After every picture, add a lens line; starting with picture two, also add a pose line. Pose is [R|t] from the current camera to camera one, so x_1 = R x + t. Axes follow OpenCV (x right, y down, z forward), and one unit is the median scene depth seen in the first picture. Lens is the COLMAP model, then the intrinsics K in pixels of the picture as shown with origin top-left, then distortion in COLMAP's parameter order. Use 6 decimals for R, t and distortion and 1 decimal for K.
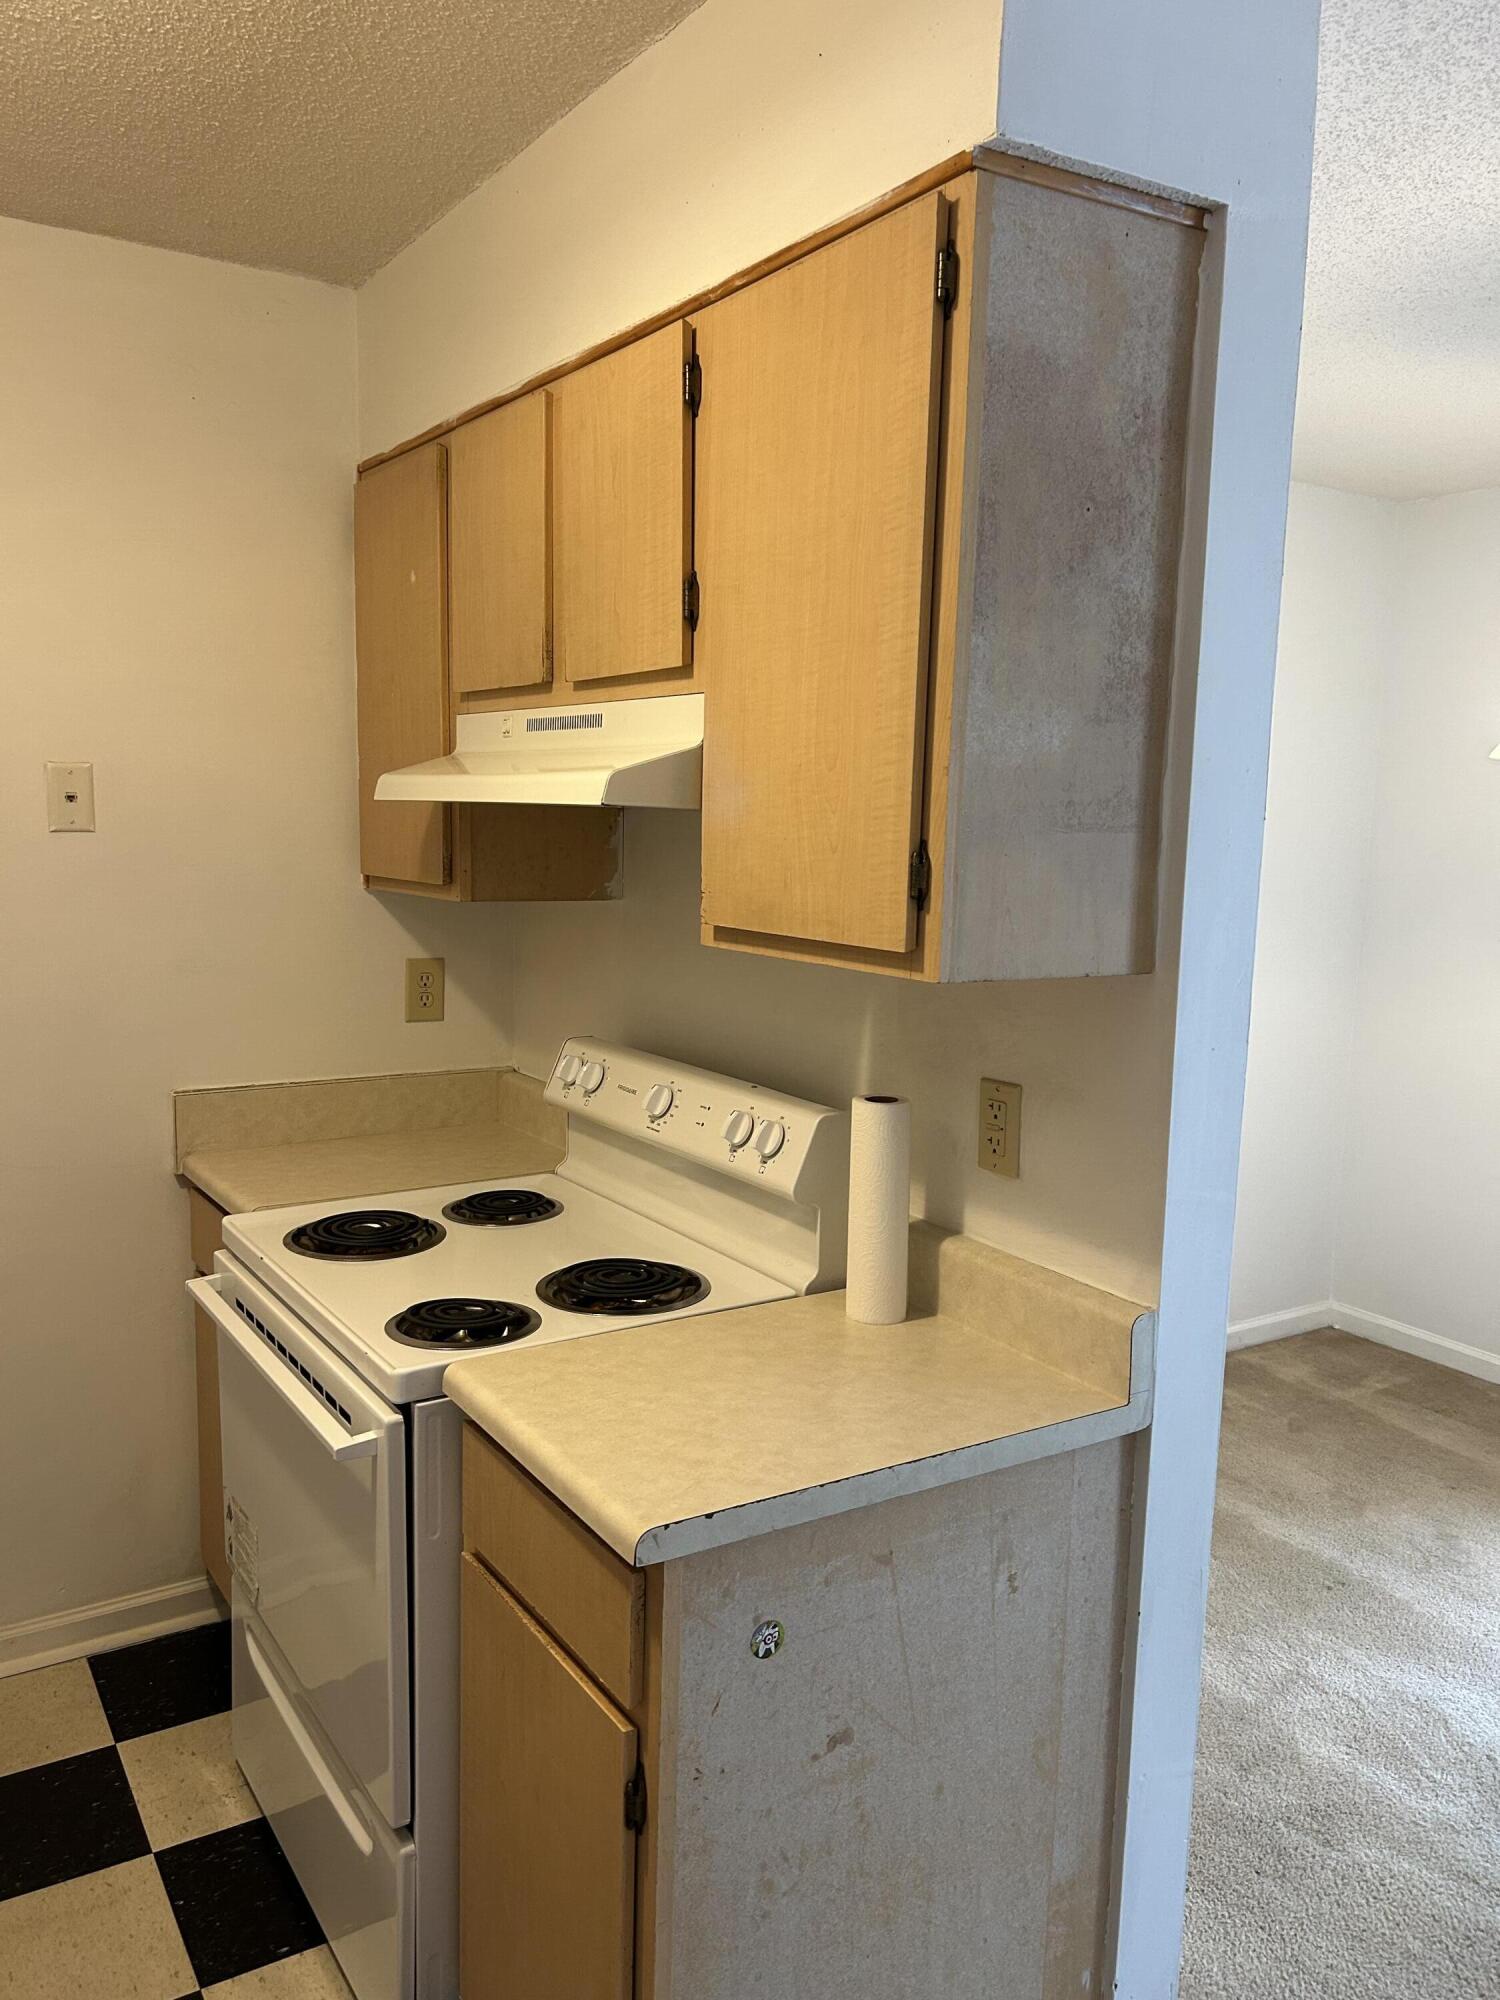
lens RADIAL K [[1534.0, 0, 750.0], [0, 1534.0, 1000.0], [0, 0, 1]] dist [0.016737, -0.005516]
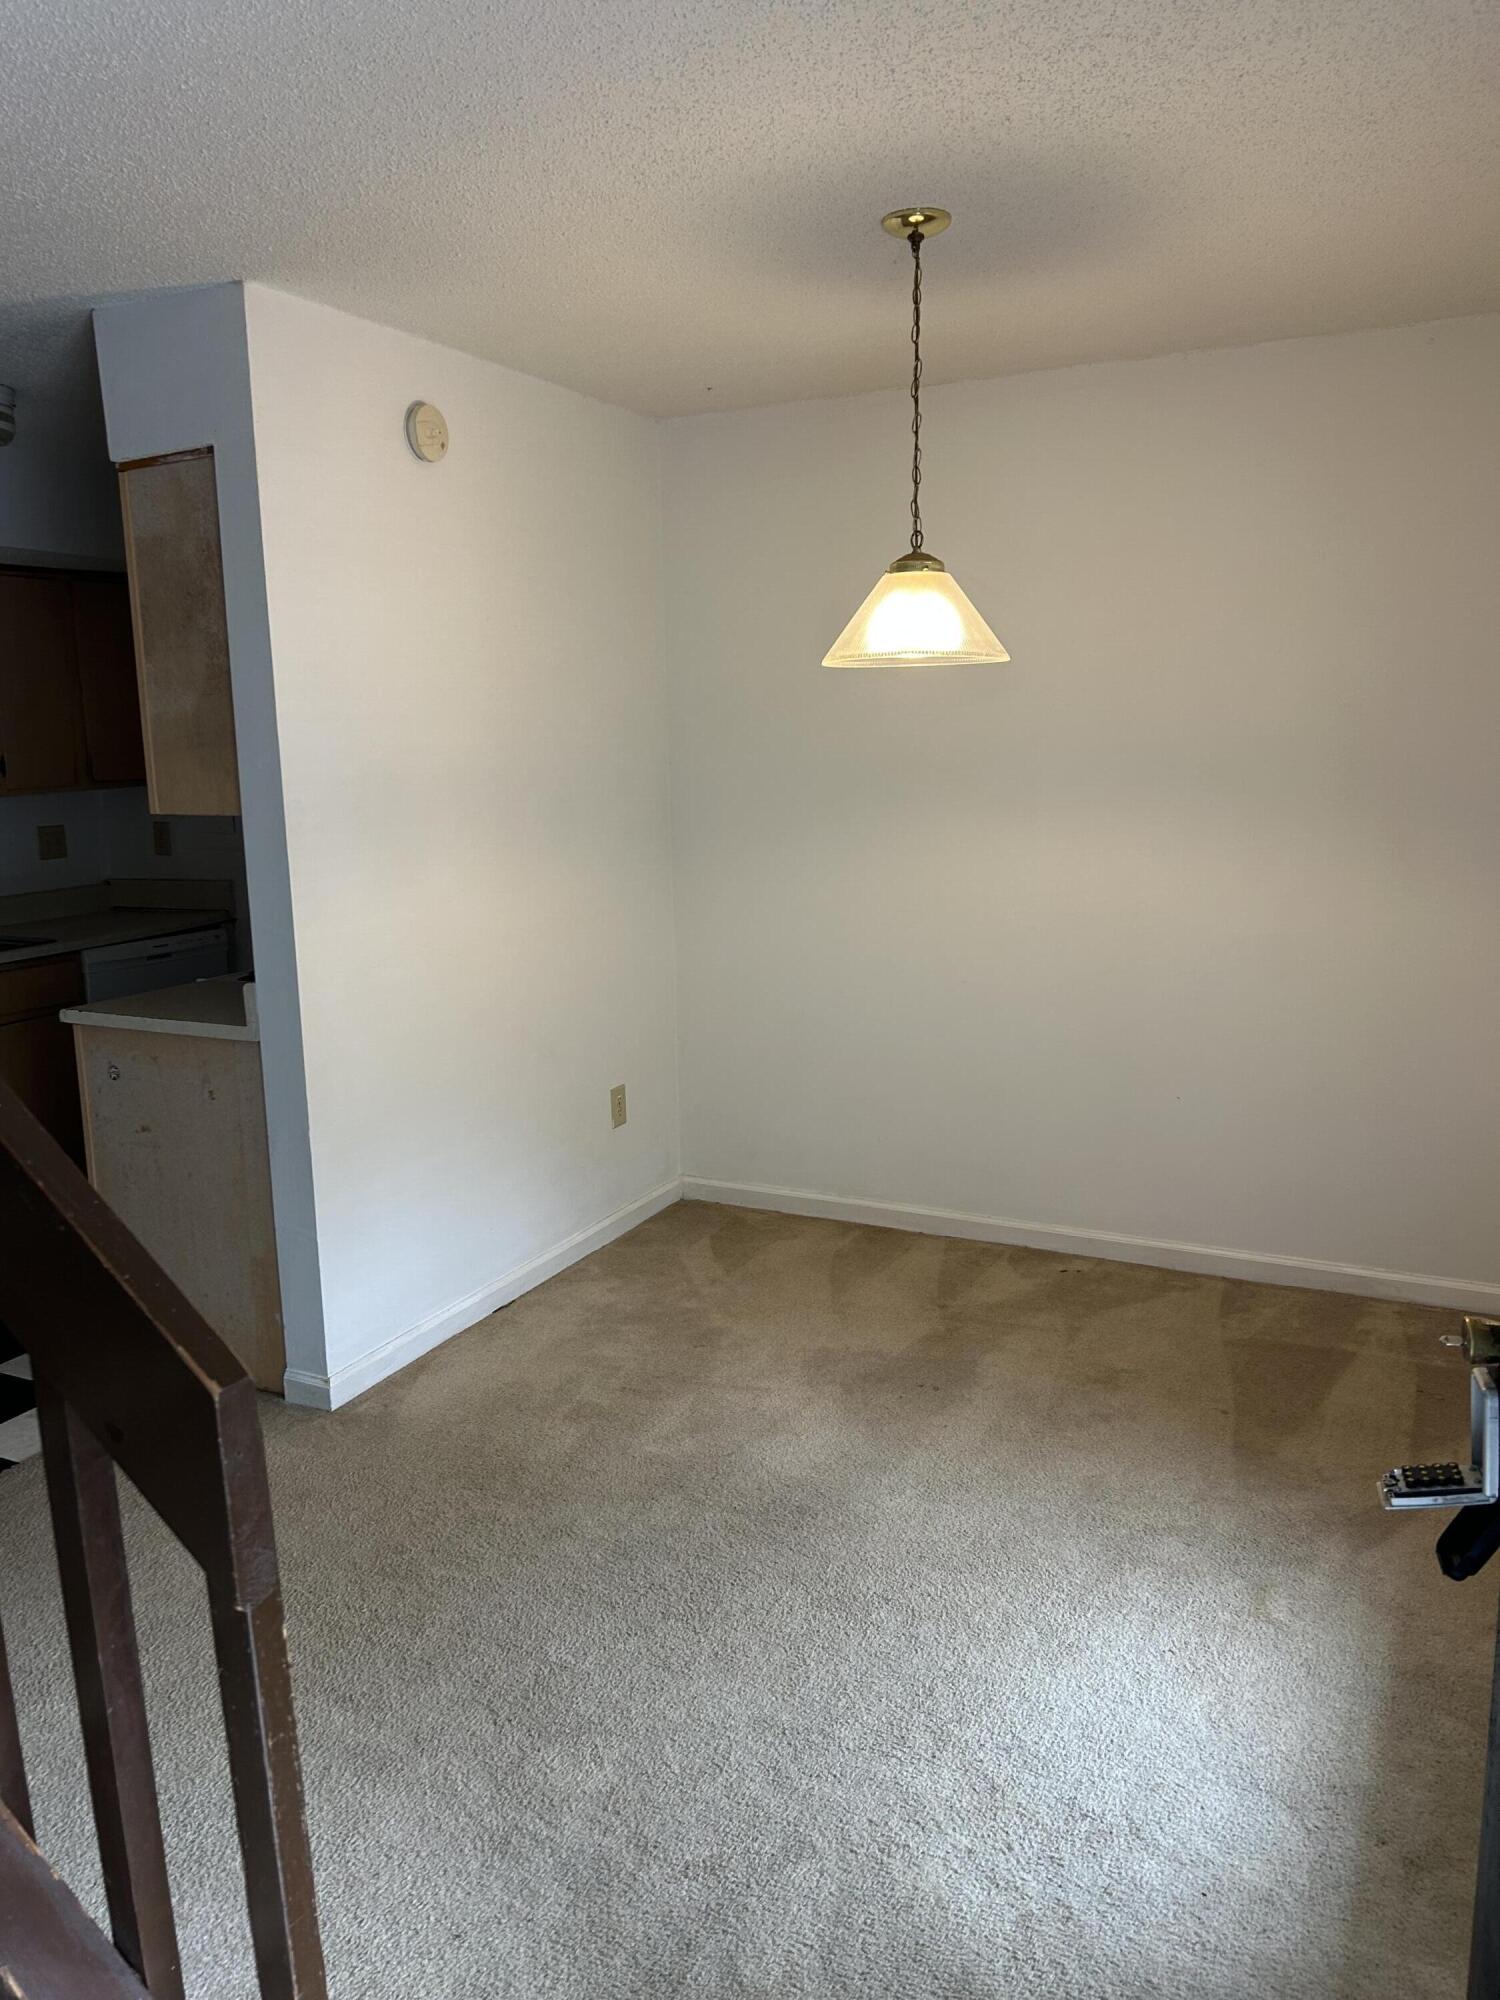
lens RADIAL K [[1534.0, 0, 750.0], [0, 1534.0, 1000.0], [0, 0, 1]] dist [0.016737, -0.005516]
pose [[0.514975, 0.117555, -0.849107, 2.526258], [-0.077881, 0.992872, 0.090225, -0.010900], [0.853660, 0.019665, 0.520459, 0.544221]]
